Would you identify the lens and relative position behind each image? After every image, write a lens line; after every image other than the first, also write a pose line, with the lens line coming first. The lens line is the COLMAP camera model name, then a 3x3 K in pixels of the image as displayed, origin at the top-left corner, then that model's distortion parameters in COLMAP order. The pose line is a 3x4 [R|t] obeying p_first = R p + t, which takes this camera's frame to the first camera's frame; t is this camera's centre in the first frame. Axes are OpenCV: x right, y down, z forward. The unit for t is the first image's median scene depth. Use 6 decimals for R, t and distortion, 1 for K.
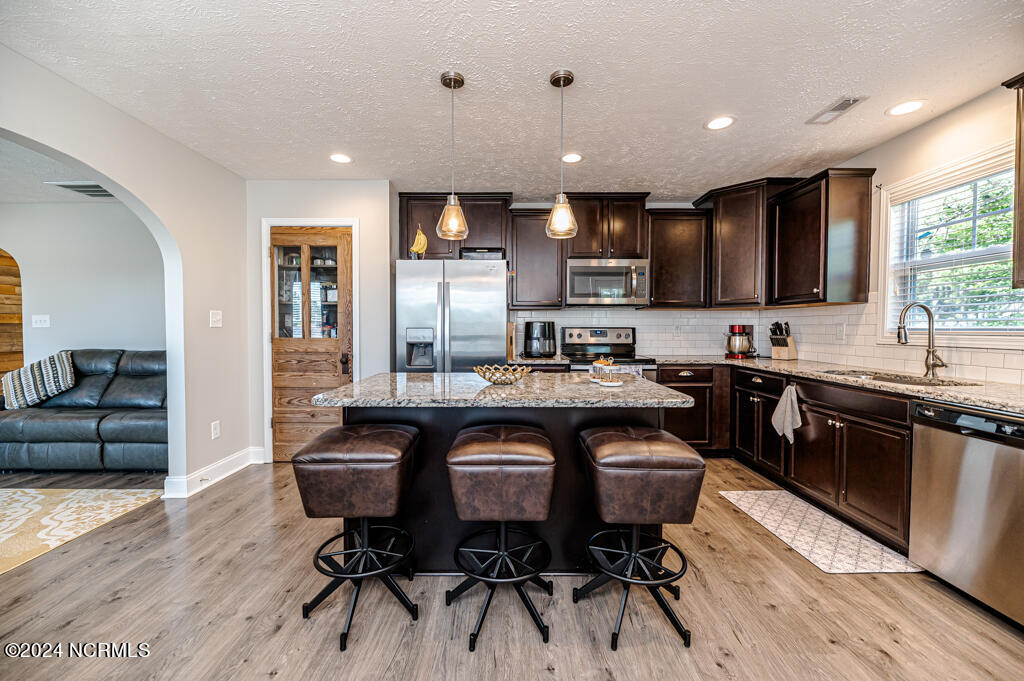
lens RADIAL K [[411.6, 0, 503.7], [0, 411.6, 338.1], [0, 0, 1]] dist [-0.001472, -0.000263]
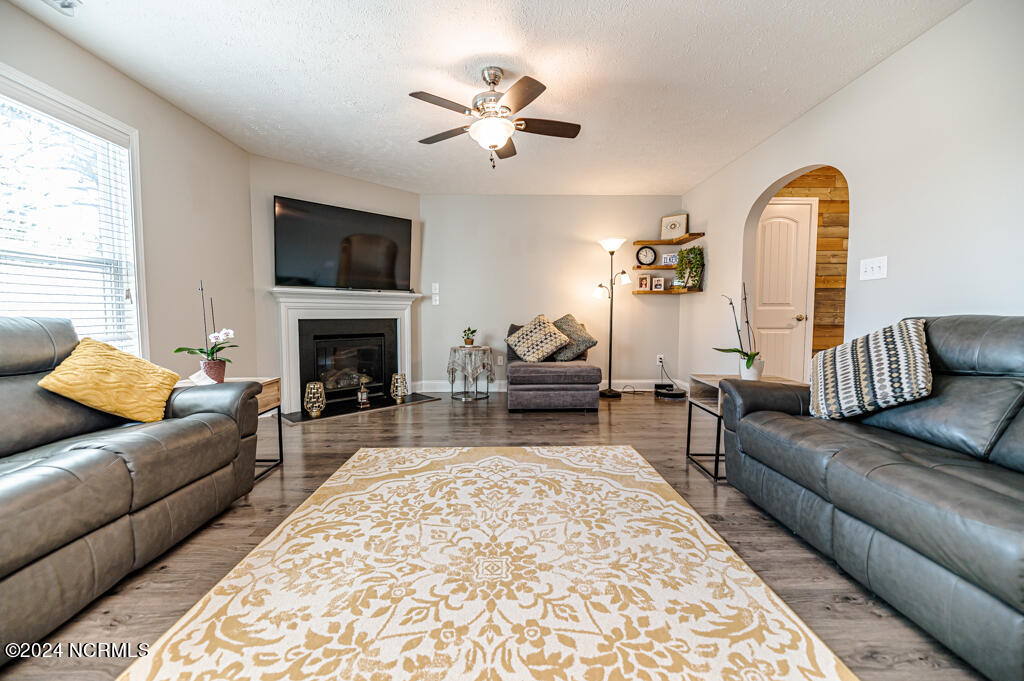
lens RADIAL K [[409.3, 0, 514.7], [0, 409.3, 342.1], [0, 0, 1]] dist [-0.000697, -0.000651]
pose [[0.021282, 0.066427, -0.997564, -0.656022], [-0.024262, 0.997531, 0.065907, 0.044109], [0.999479, 0.022800, 0.022841, 0.571003]]
